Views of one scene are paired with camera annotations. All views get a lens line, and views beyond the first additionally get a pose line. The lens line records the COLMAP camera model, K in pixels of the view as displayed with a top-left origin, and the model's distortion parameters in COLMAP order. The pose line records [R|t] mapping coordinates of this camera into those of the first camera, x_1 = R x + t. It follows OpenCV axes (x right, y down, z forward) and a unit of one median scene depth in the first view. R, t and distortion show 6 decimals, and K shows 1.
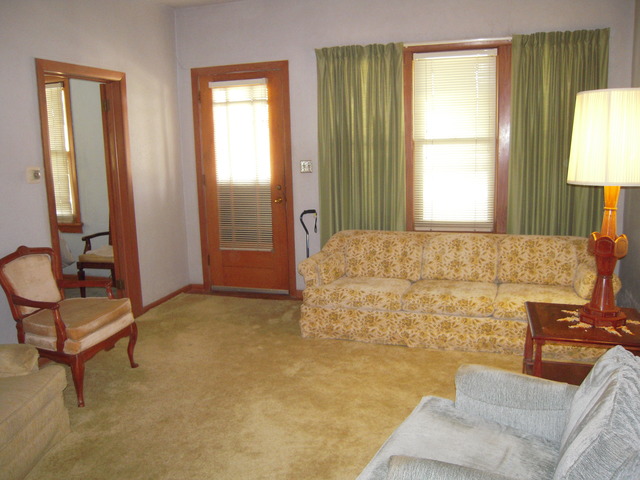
lens RADIAL K [[546.6, 0, 320.0], [0, 546.6, 240.0], [0, 0, 1]] dist [-0.047378, 0.000027]
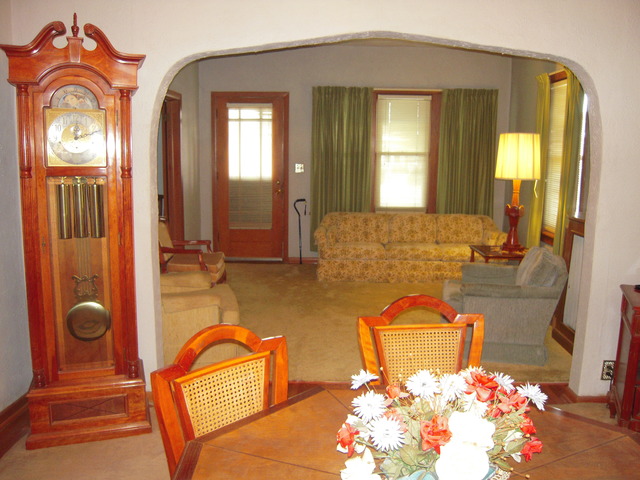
lens RADIAL K [[546.6, 0, 320.0], [0, 546.6, 240.0], [0, 0, 1]] dist [-0.047378, 0.000027]
pose [[0.960986, -0.006778, 0.276514, -0.405738], [0.012025, 0.999778, -0.017283, 0.084371], [-0.276335, 0.019934, 0.960855, -0.403202]]
